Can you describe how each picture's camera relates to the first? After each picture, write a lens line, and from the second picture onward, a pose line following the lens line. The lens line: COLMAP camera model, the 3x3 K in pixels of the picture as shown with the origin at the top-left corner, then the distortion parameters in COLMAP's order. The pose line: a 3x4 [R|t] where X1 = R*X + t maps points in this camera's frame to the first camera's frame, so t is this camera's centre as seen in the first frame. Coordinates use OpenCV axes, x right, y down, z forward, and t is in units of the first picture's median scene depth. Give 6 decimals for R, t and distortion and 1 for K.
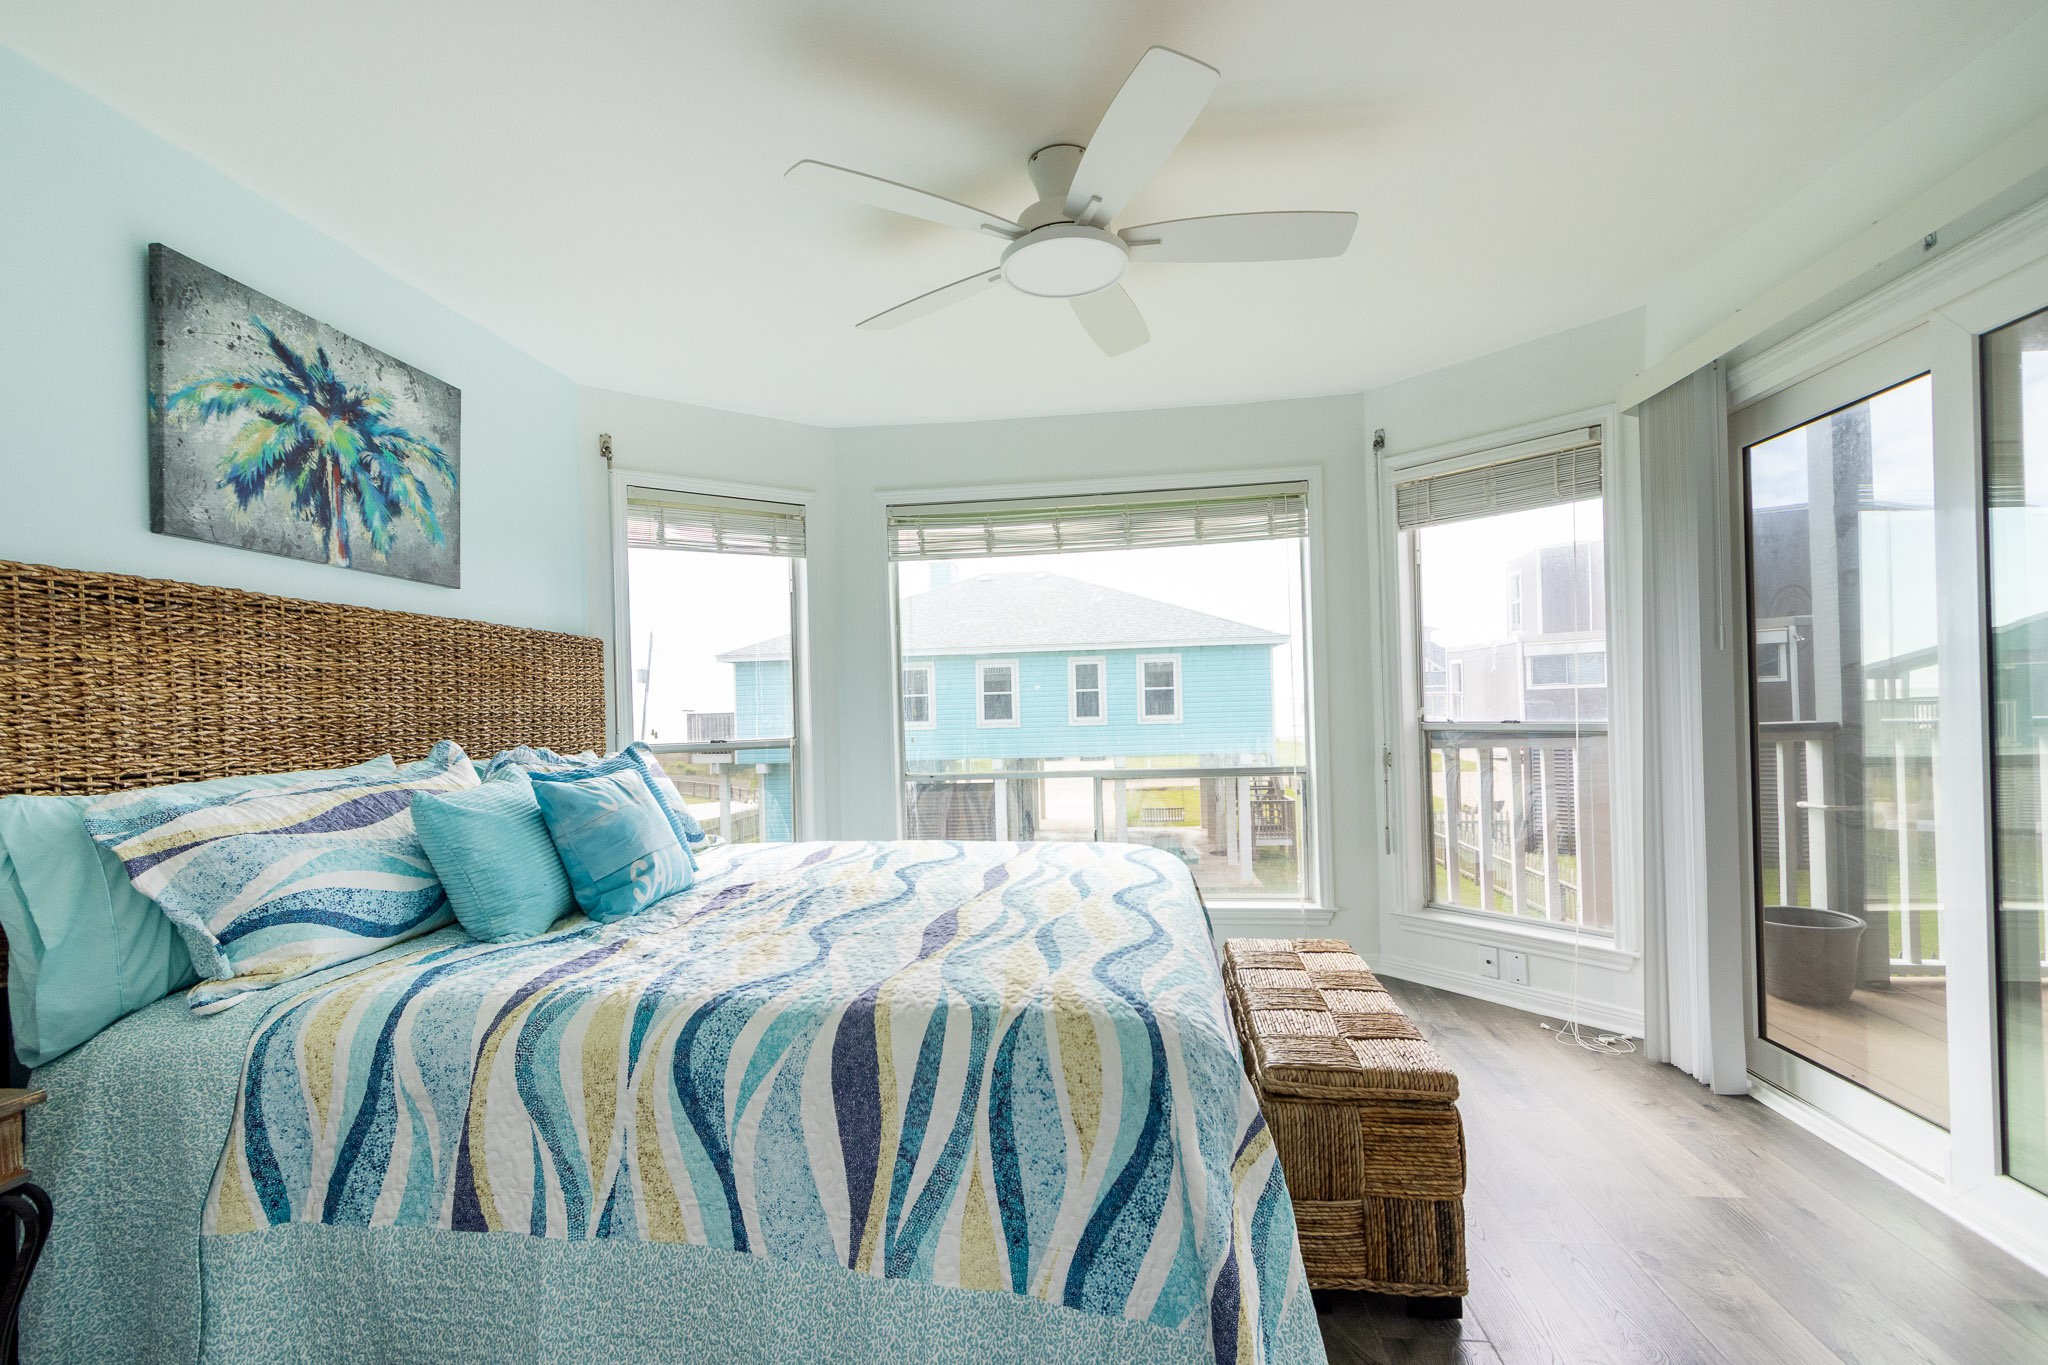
lens RADIAL K [[953.4, 0, 1011.9], [0, 953.4, 707.3], [0, 0, 1]] dist [0.018192, -0.006081]
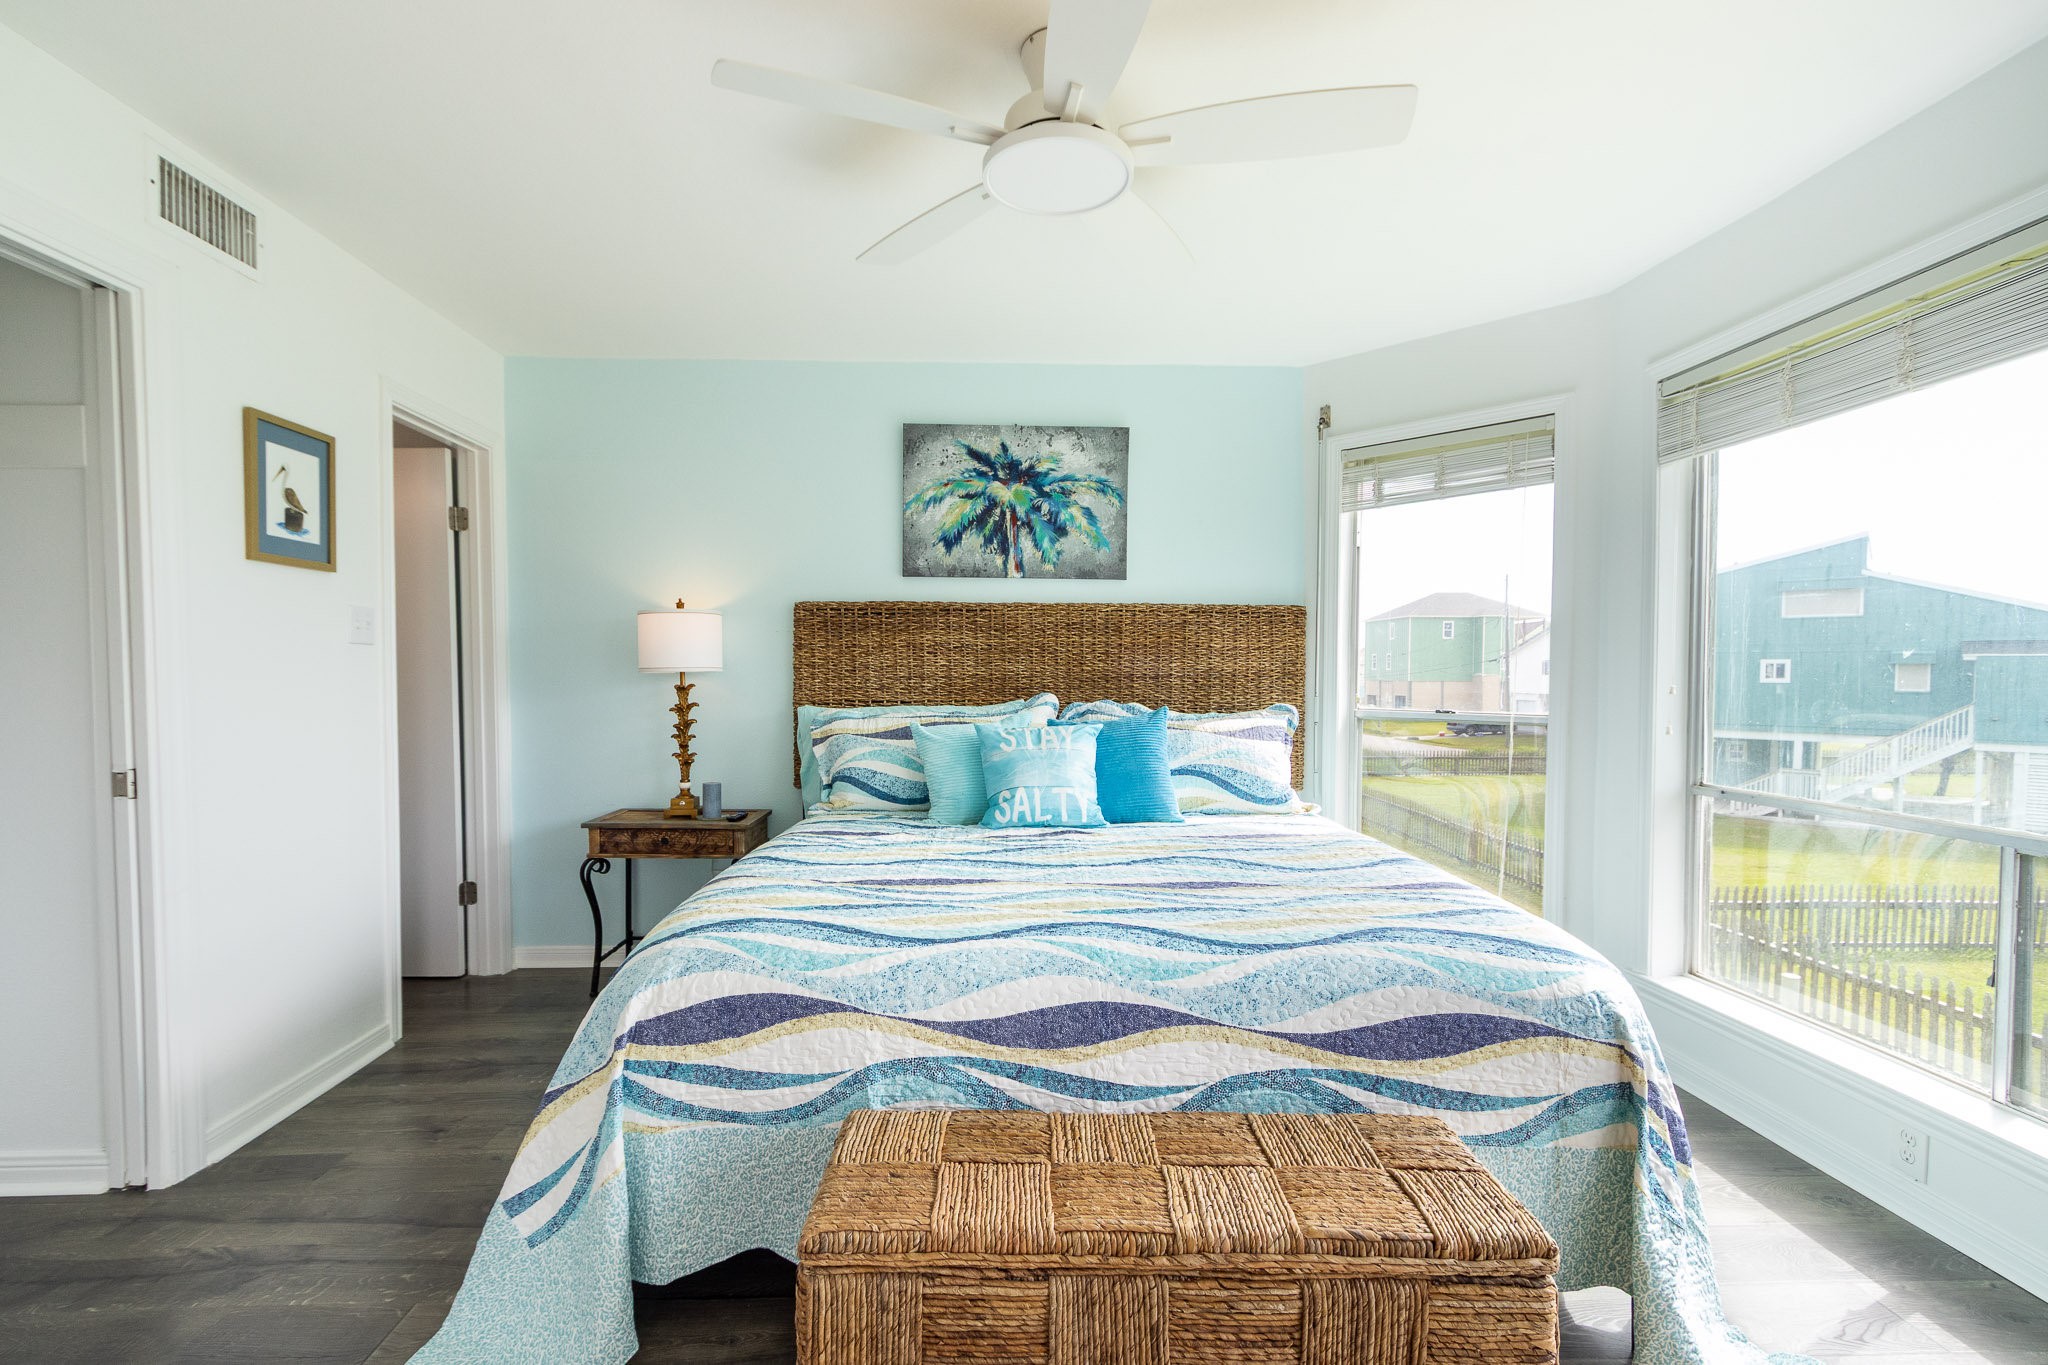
lens RADIAL K [[953.4, 0, 1011.9], [0, 953.4, 707.3], [0, 0, 1]] dist [0.018192, -0.006081]
pose [[0.132164, 0.067012, -0.988960, 0.934255], [-0.007902, 0.997752, 0.066551, -0.043683], [0.991196, -0.000981, 0.132396, 0.860404]]
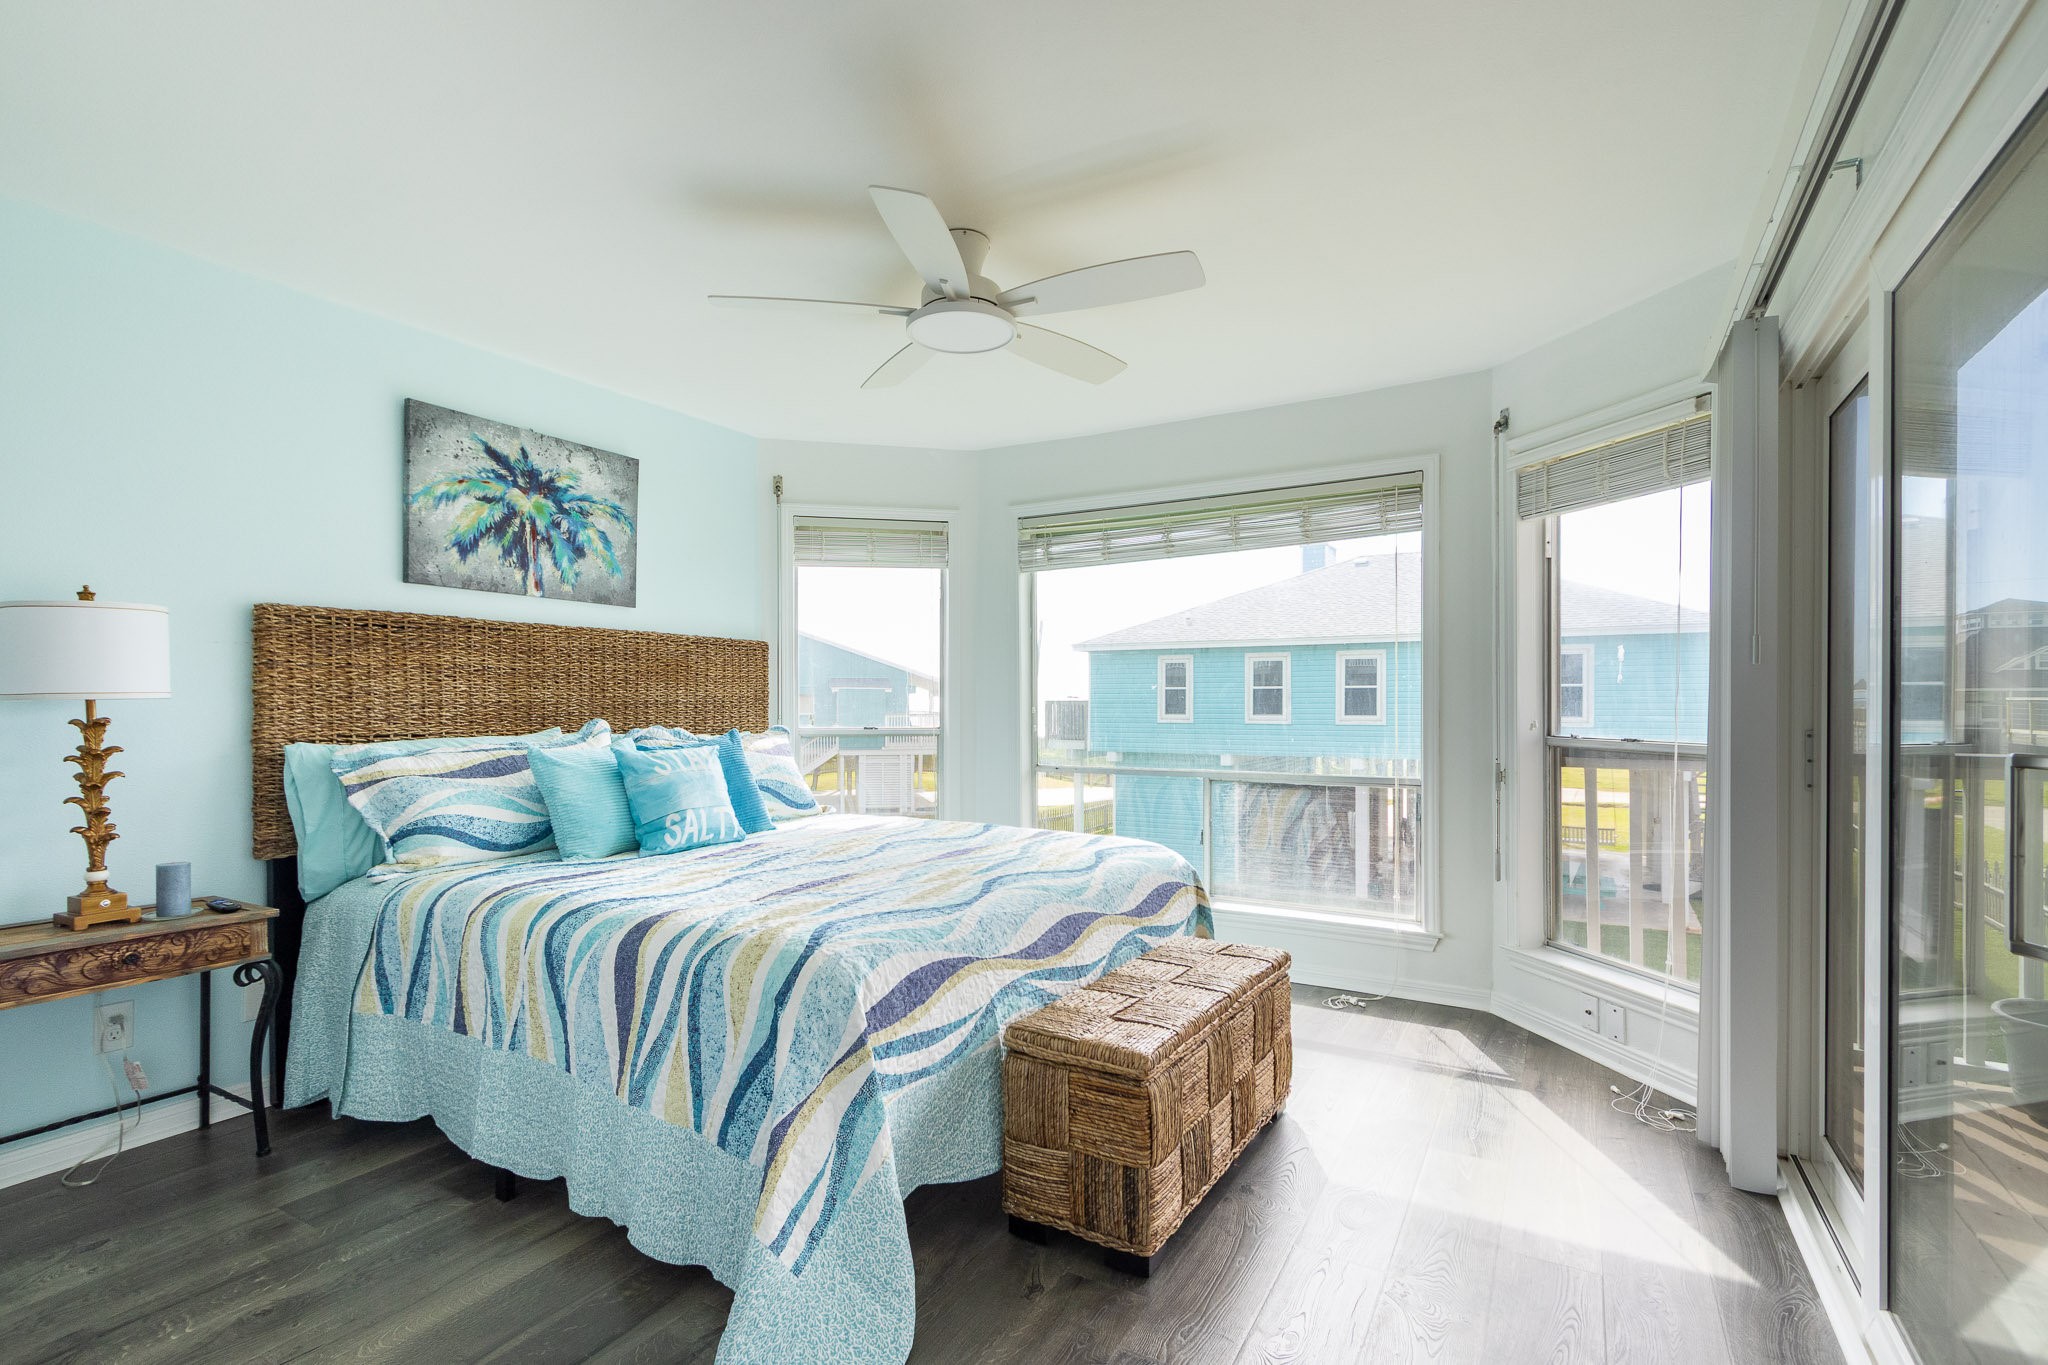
lens RADIAL K [[989.7, 0, 1006.9], [0, 989.7, 708.1], [0, 0, 1]] dist [0.018394, 0.000374]
pose [[0.913384, 0.029272, -0.406045, 0.607945], [-0.024536, 0.999557, 0.016865, -0.024650], [0.406359, -0.005441, 0.913697, -0.081580]]
